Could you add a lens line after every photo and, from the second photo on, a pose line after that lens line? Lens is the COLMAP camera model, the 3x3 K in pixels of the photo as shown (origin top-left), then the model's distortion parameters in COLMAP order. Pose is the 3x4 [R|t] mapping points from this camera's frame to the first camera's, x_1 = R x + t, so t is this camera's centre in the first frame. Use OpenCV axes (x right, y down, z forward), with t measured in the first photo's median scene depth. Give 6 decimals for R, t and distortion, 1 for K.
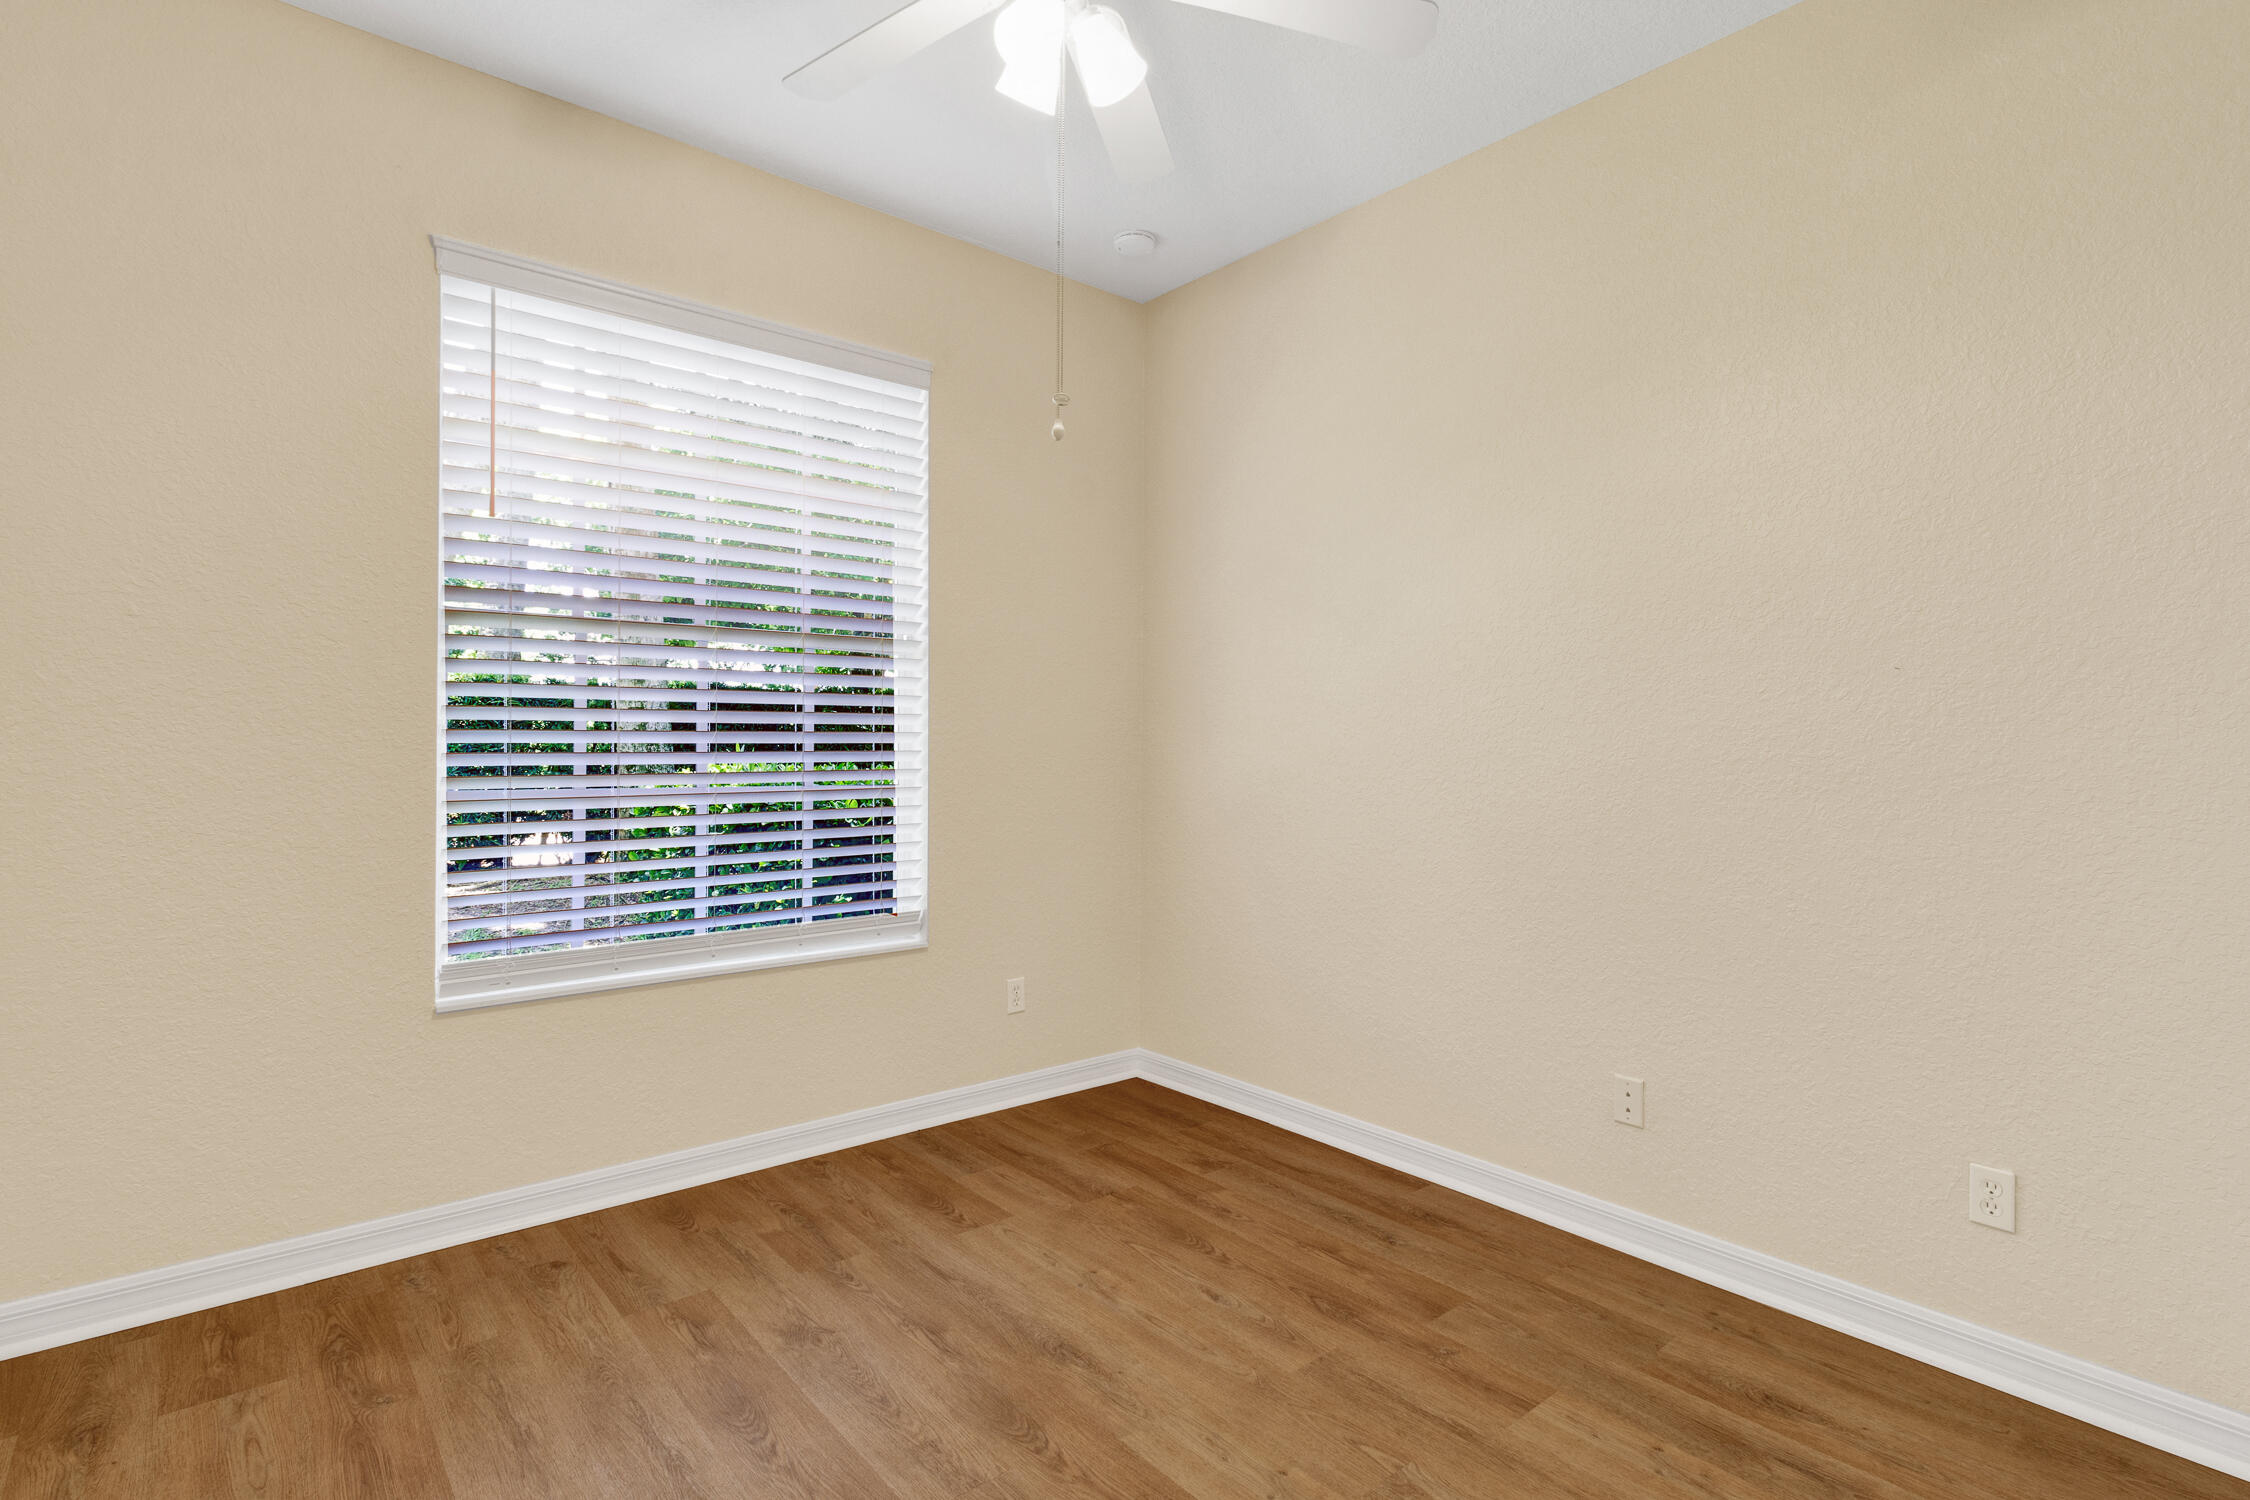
lens RADIAL K [[1060.3, 0, 1139.4], [0, 1060.3, 751.2], [0, 0, 1]] dist [-0.000660, 0.000445]
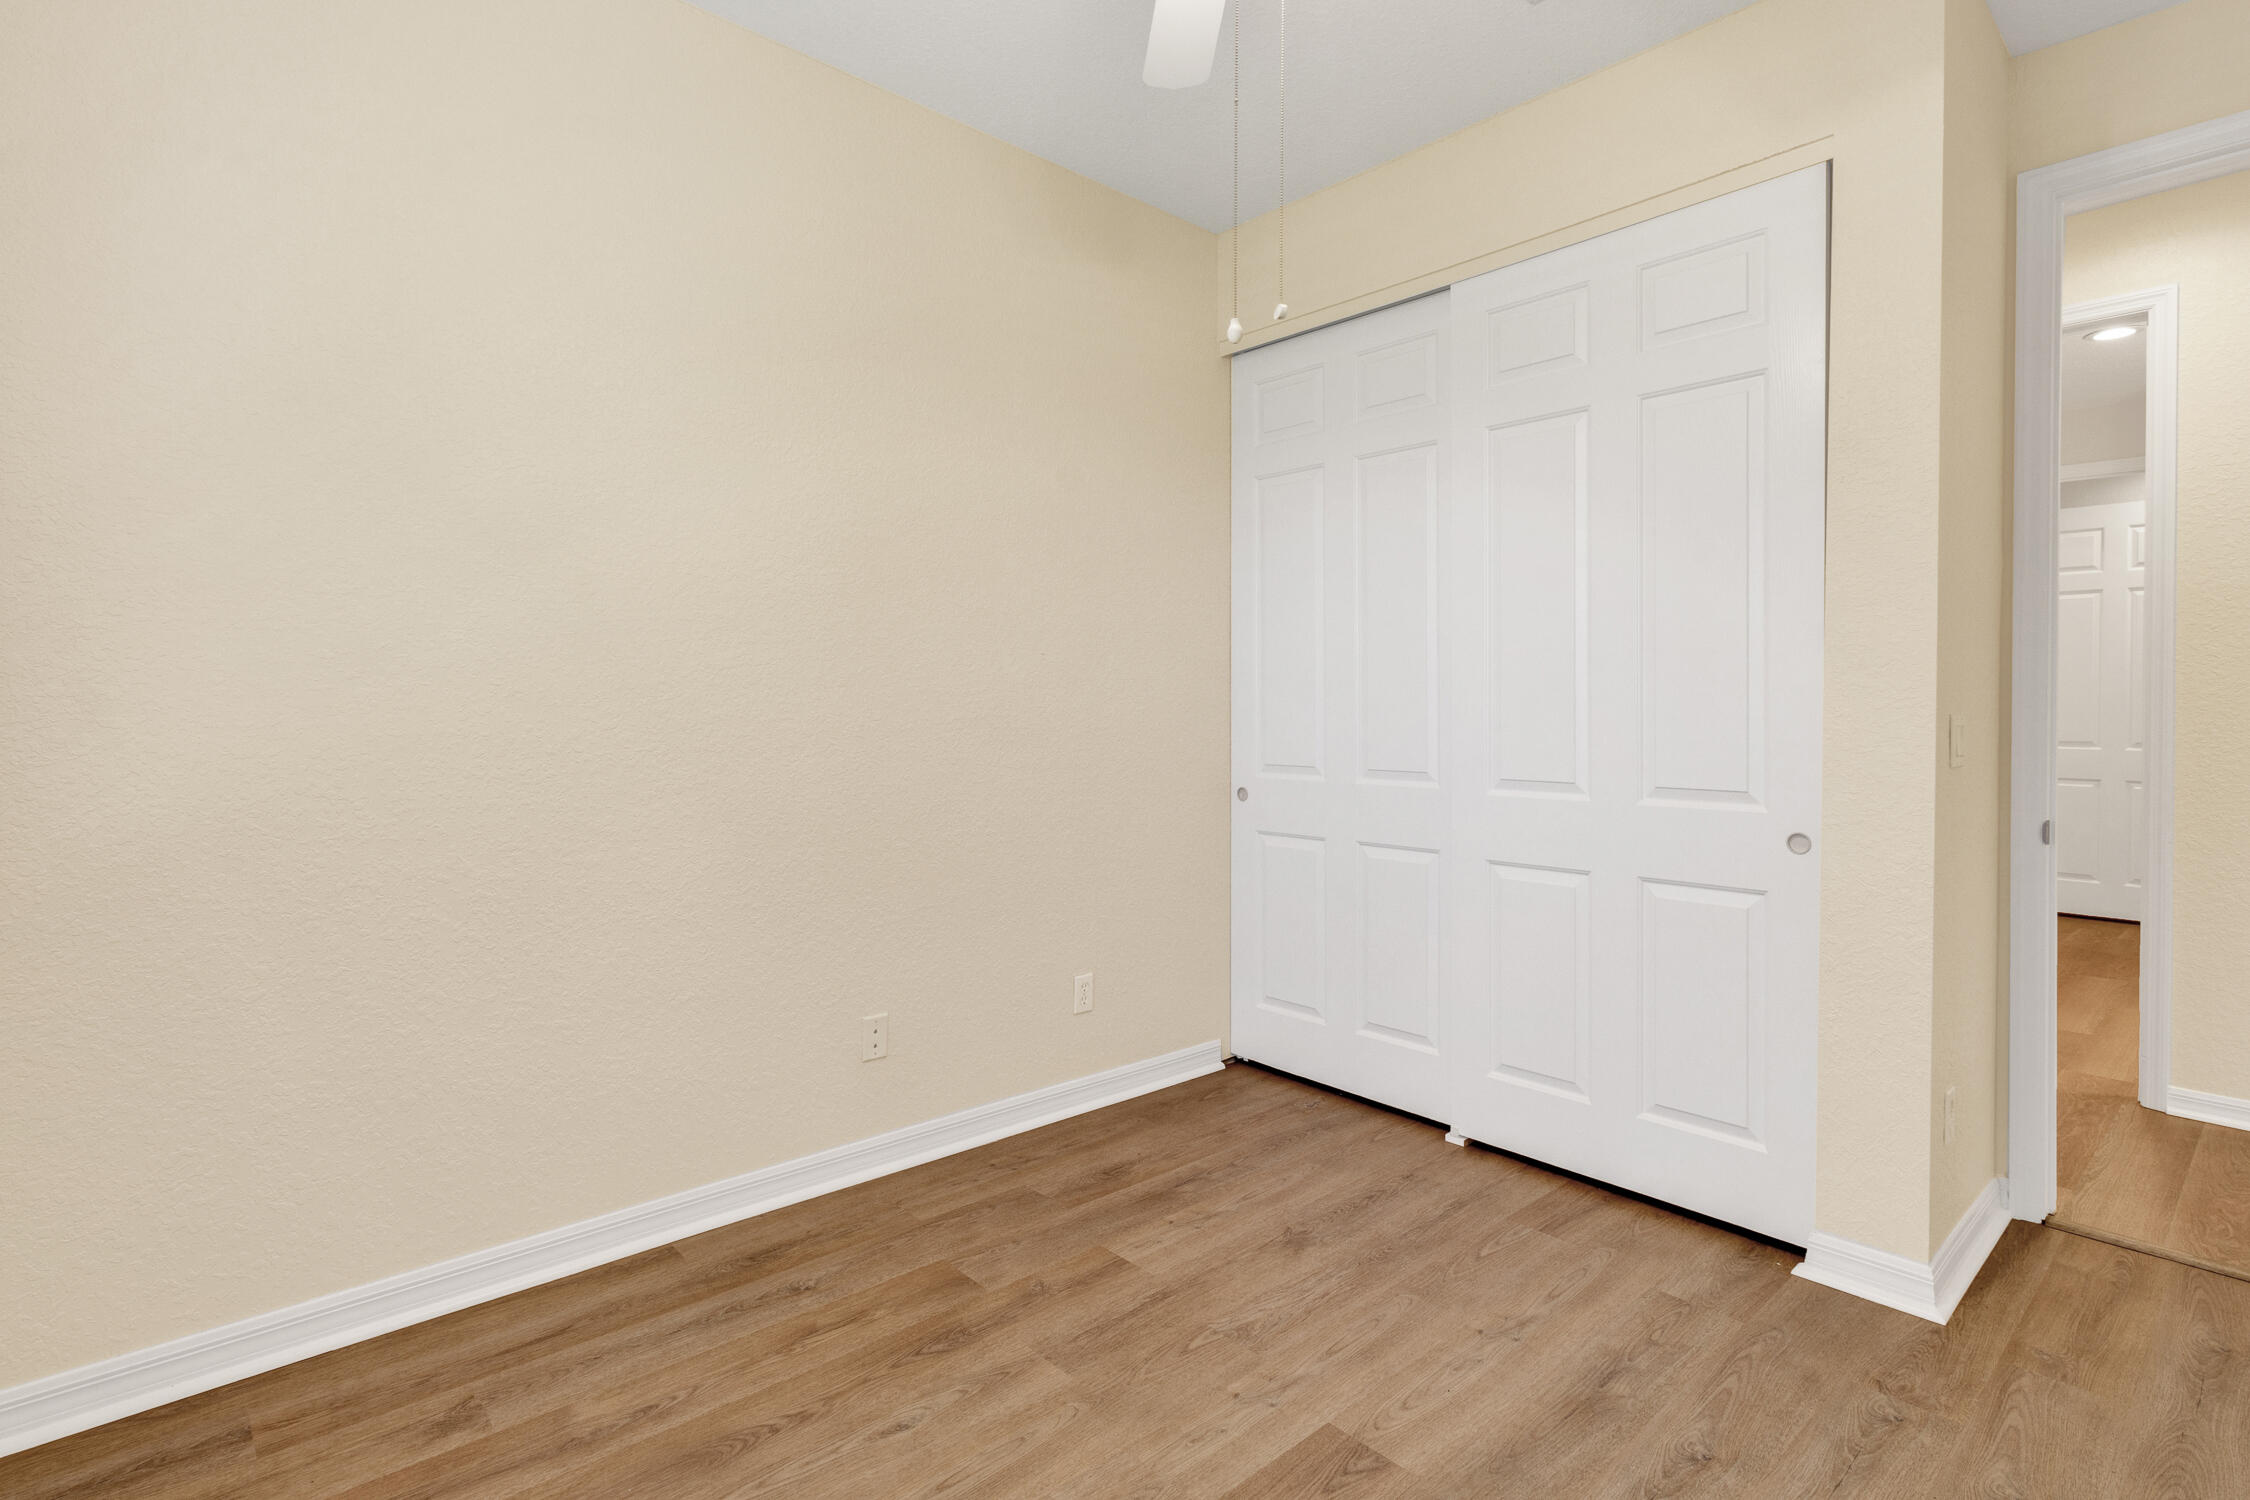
lens RADIAL K [[1060.3, 0, 1140.5], [0, 1060.3, 729.5], [0, 0, 1]] dist [-0.000660, 0.000445]
pose [[-0.007535, -0.022526, 0.999718, -0.677526], [0.002269, 0.999743, 0.022544, -0.005837], [-0.999969, 0.002438, -0.007482, 0.823812]]
